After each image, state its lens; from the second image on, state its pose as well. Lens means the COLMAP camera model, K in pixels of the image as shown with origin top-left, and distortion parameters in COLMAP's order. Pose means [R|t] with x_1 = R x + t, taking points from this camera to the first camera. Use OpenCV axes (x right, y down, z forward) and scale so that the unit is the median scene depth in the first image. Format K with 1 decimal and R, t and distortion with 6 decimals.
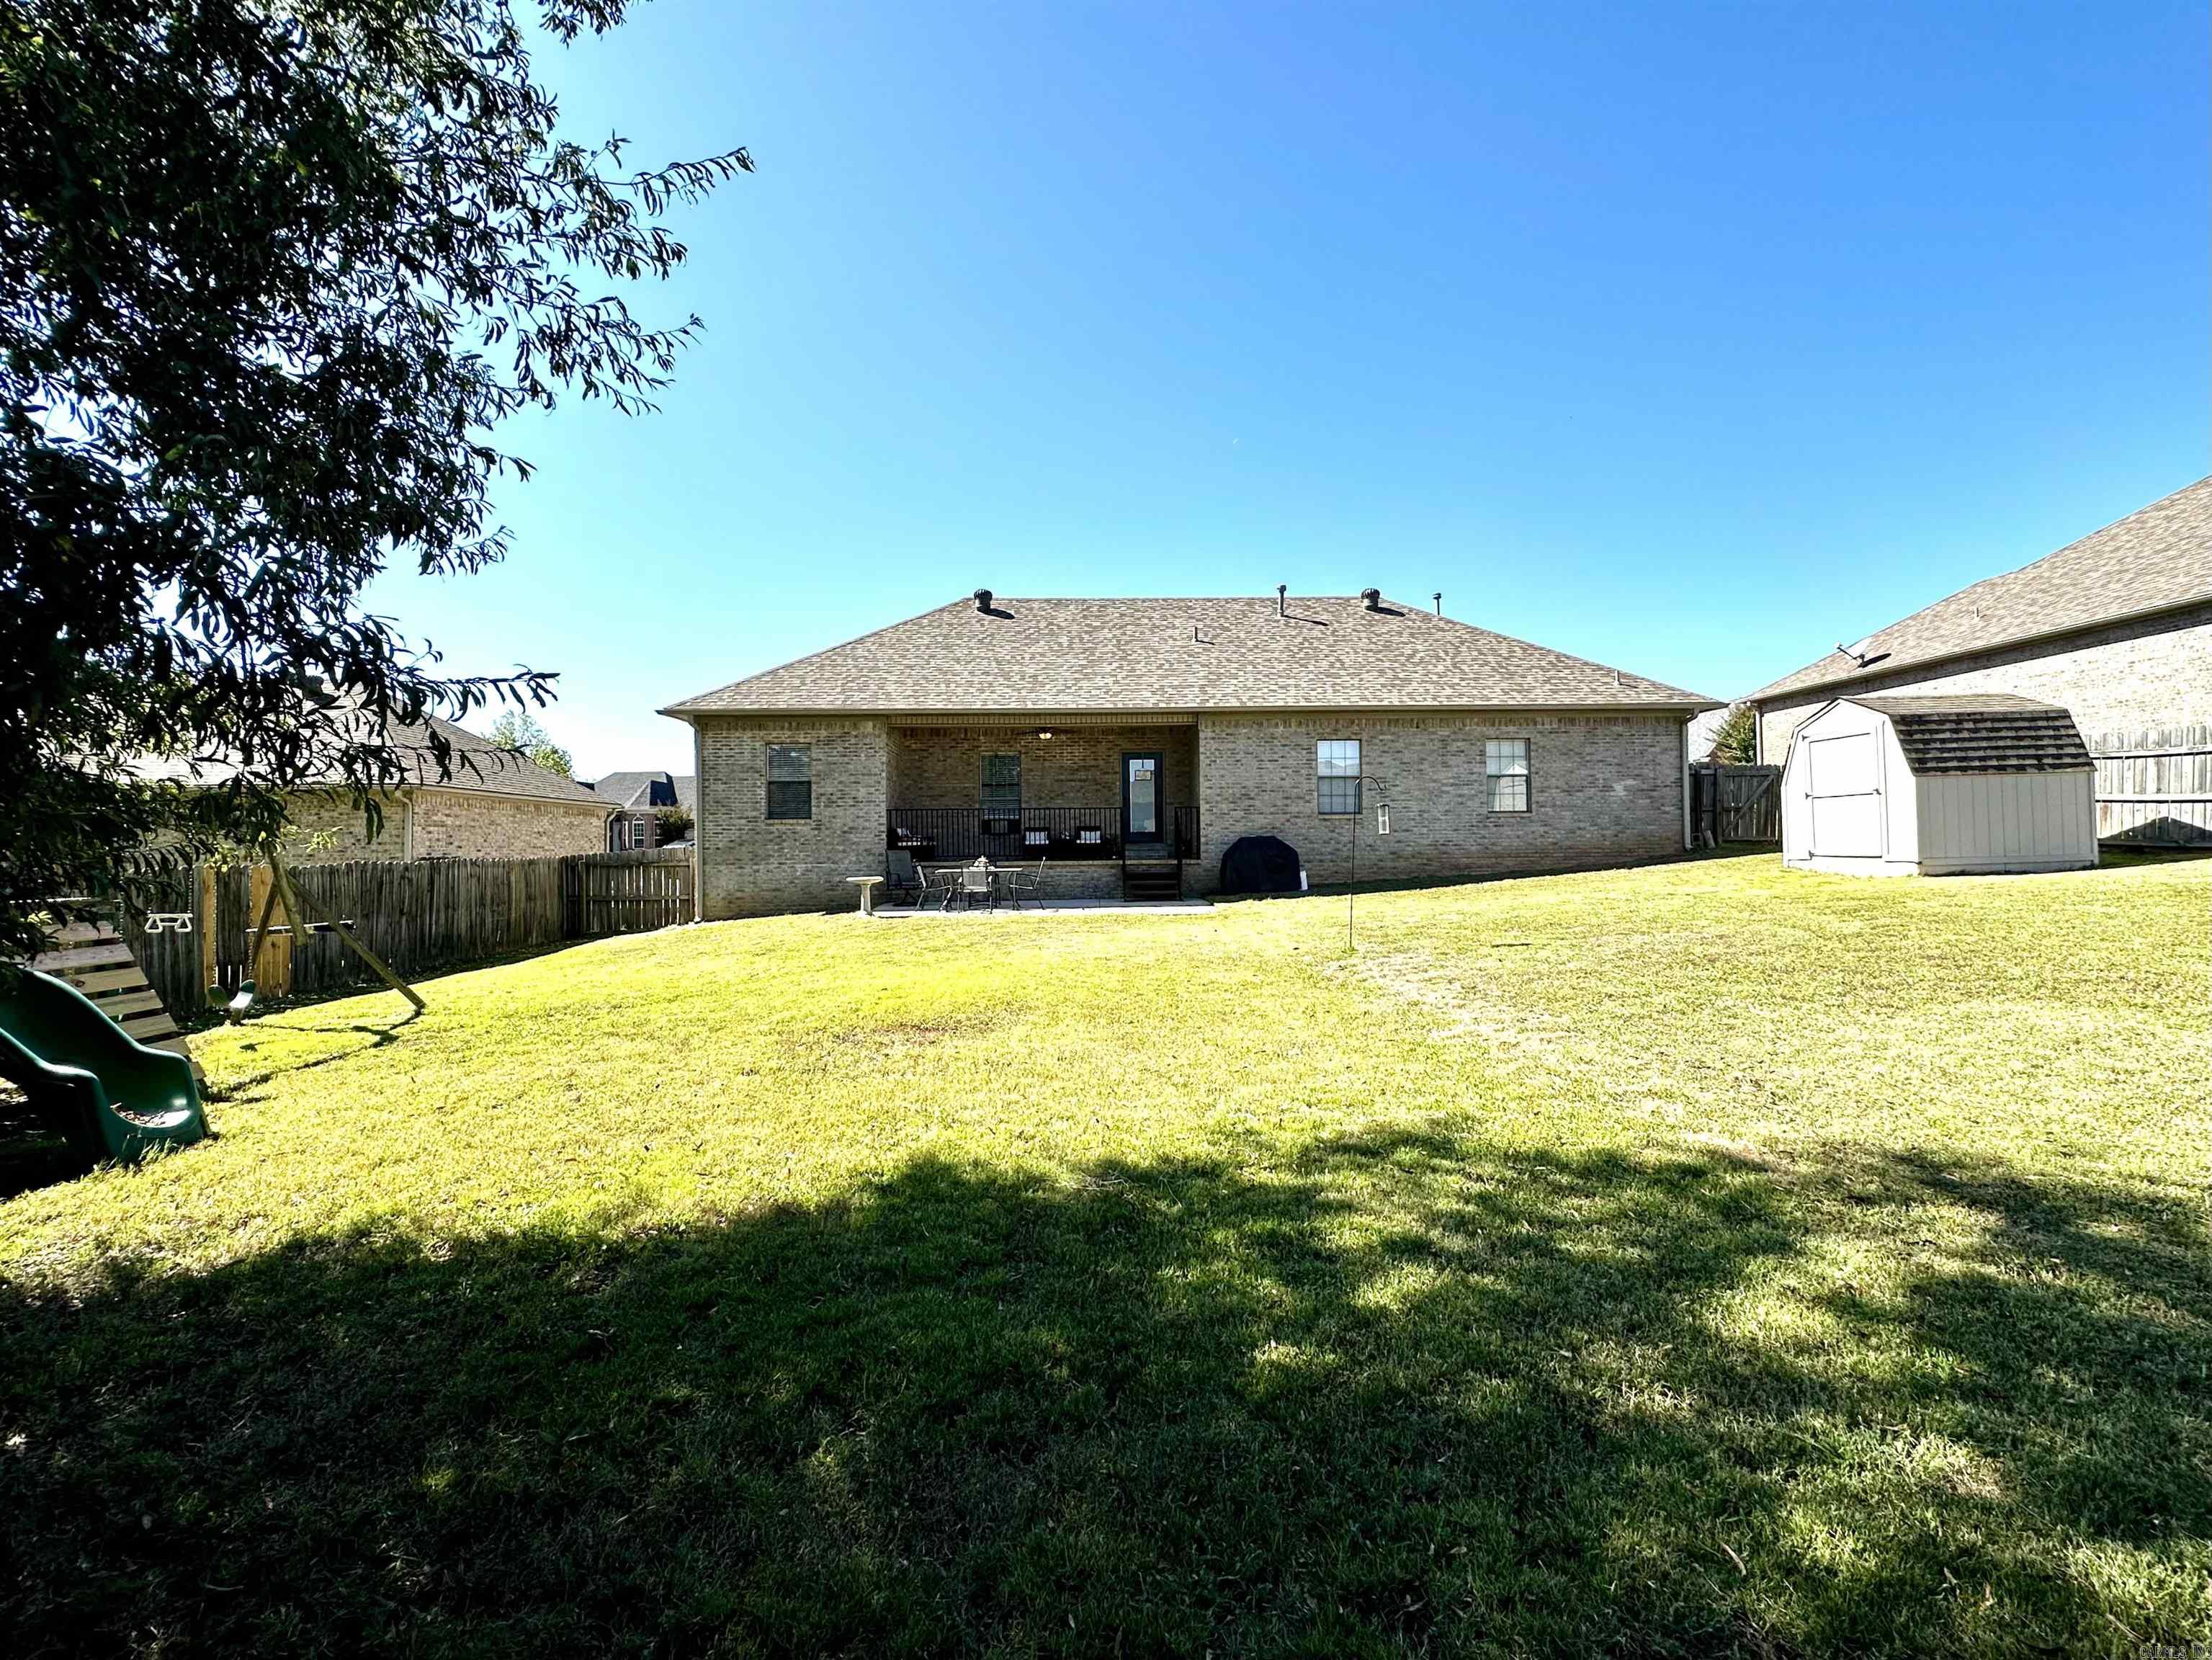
lens RADIAL K [[916.4, 0, 1109.2], [0, 916.4, 828.9], [0, 0, 1]] dist [-0.000647, 0.000000]
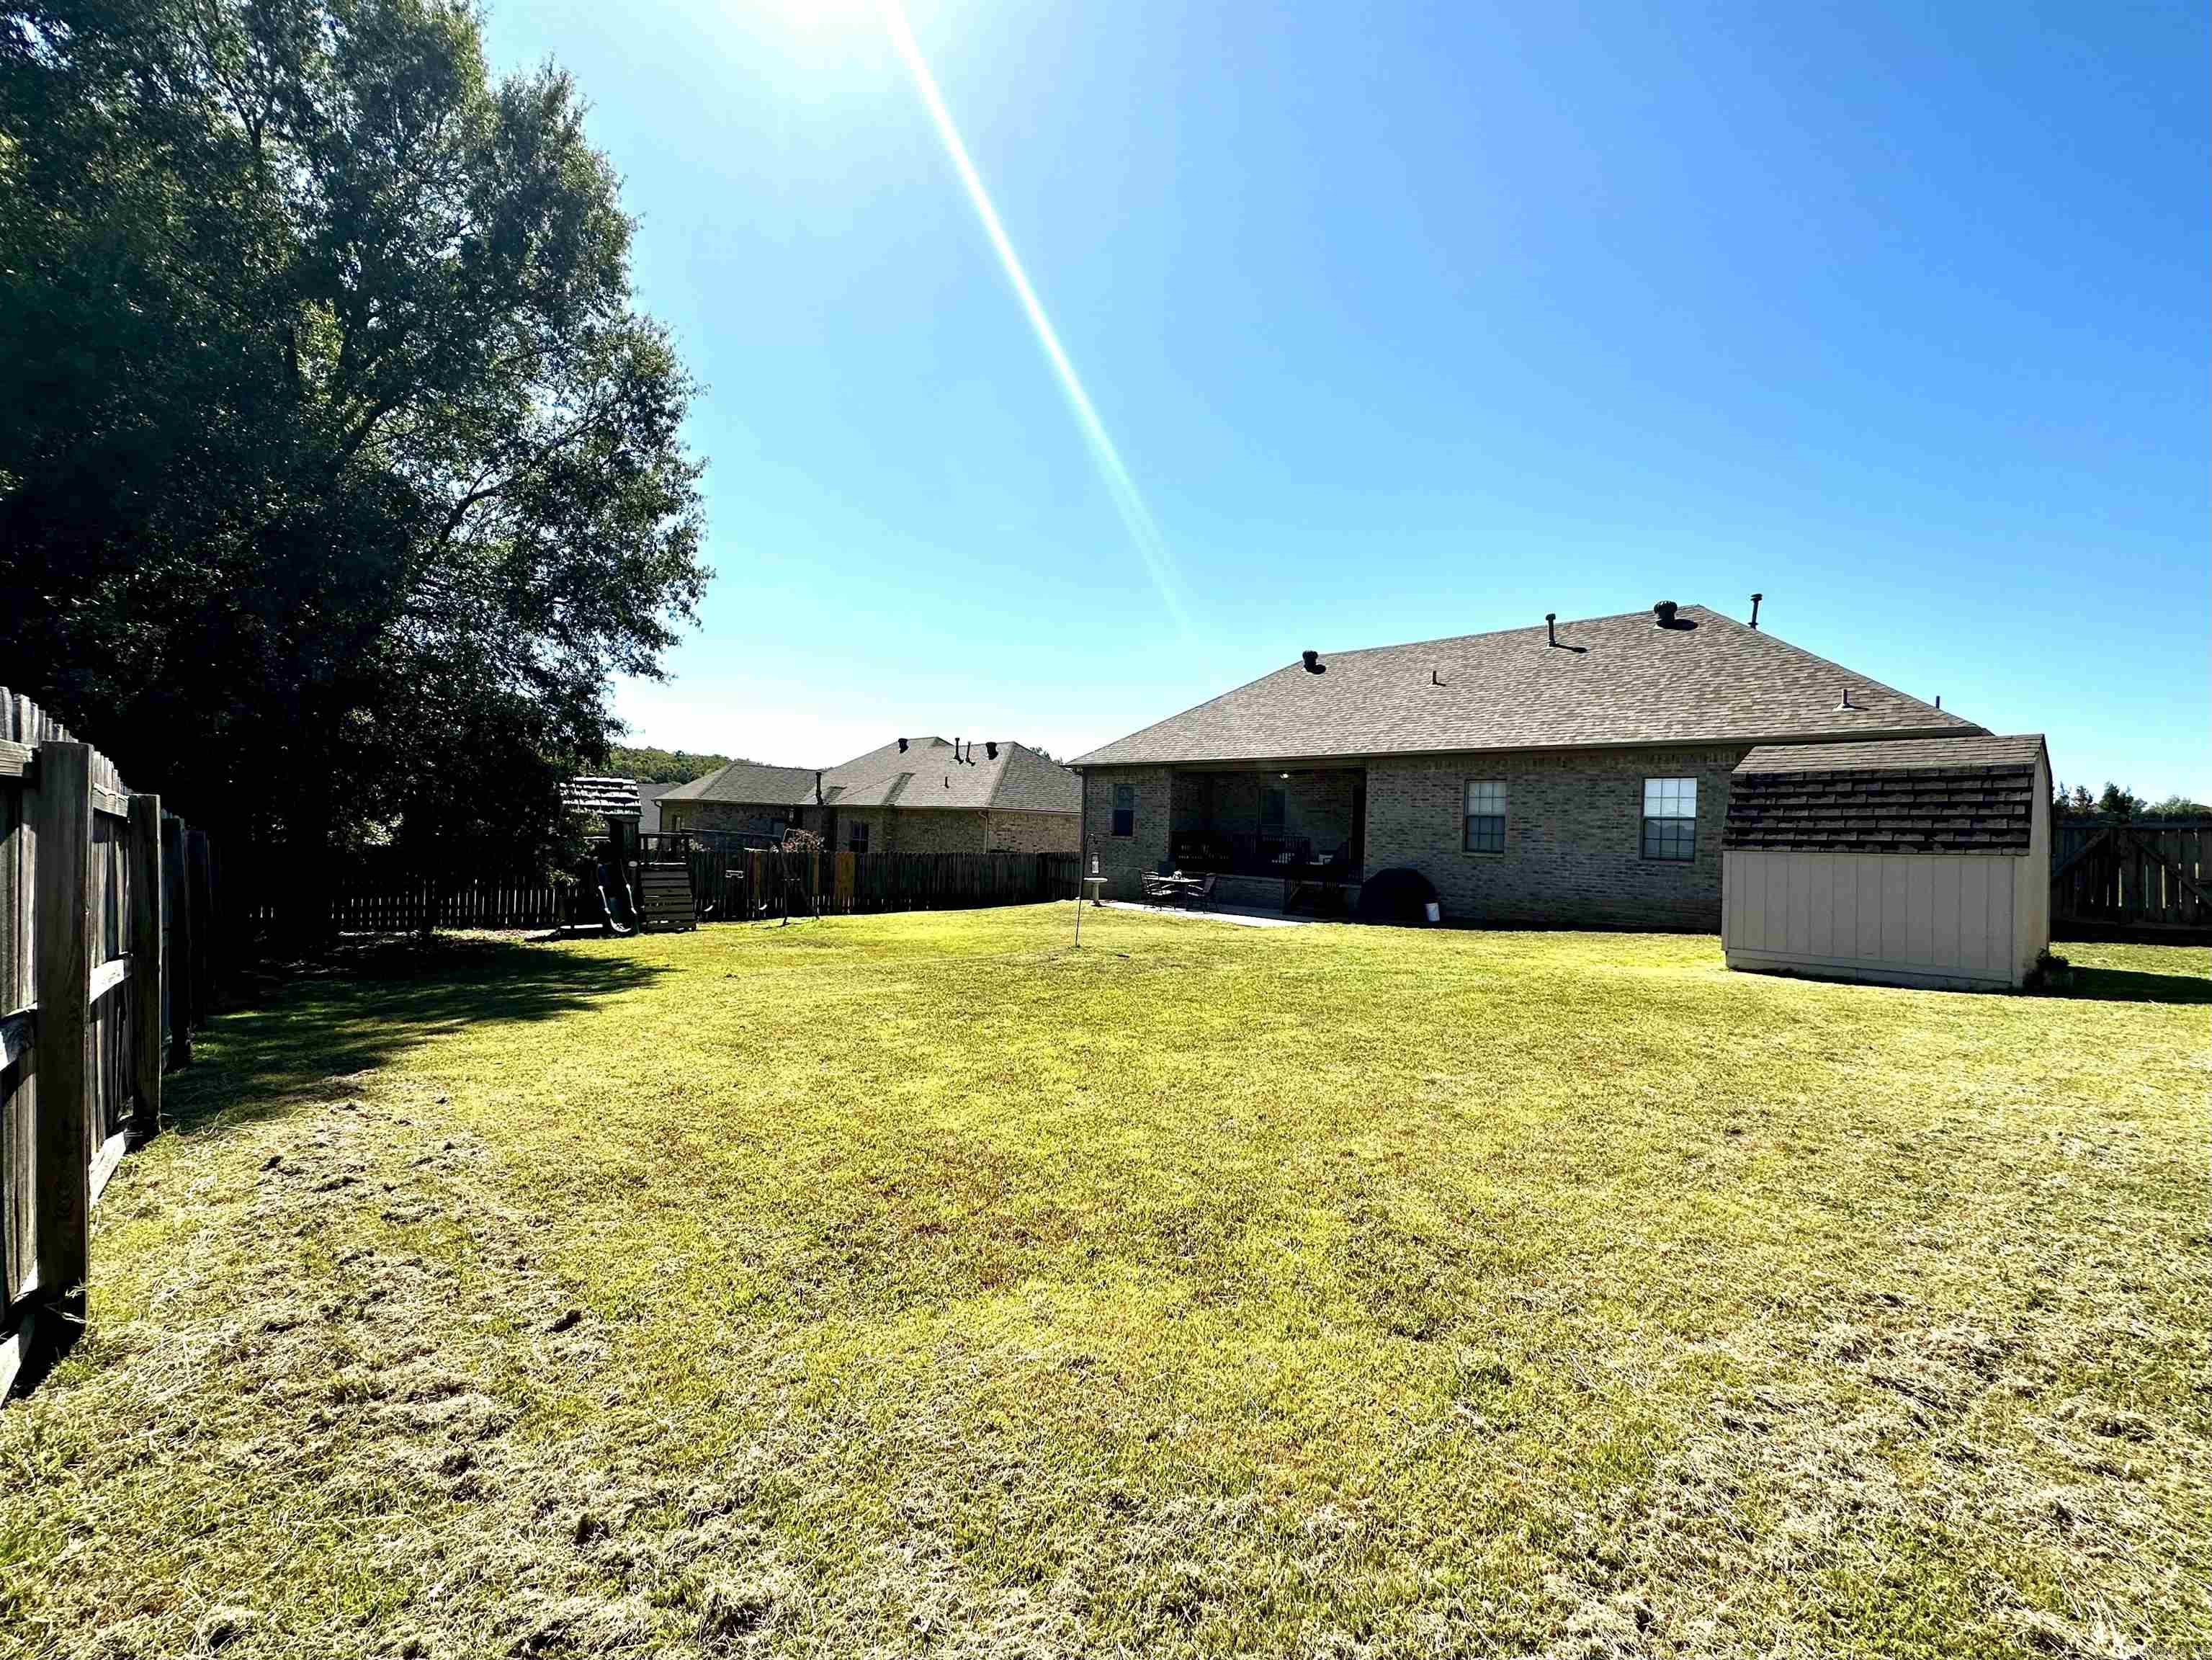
lens RADIAL K [[916.4, 0, 1109.2], [0, 916.4, 828.9], [0, 0, 1]] dist [-0.000647, 0.000000]
pose [[0.650007, 0.034125, -0.759161, 0.764669], [-0.028728, 0.999381, 0.020326, -0.051500], [0.759385, 0.008597, 0.650585, 0.011930]]
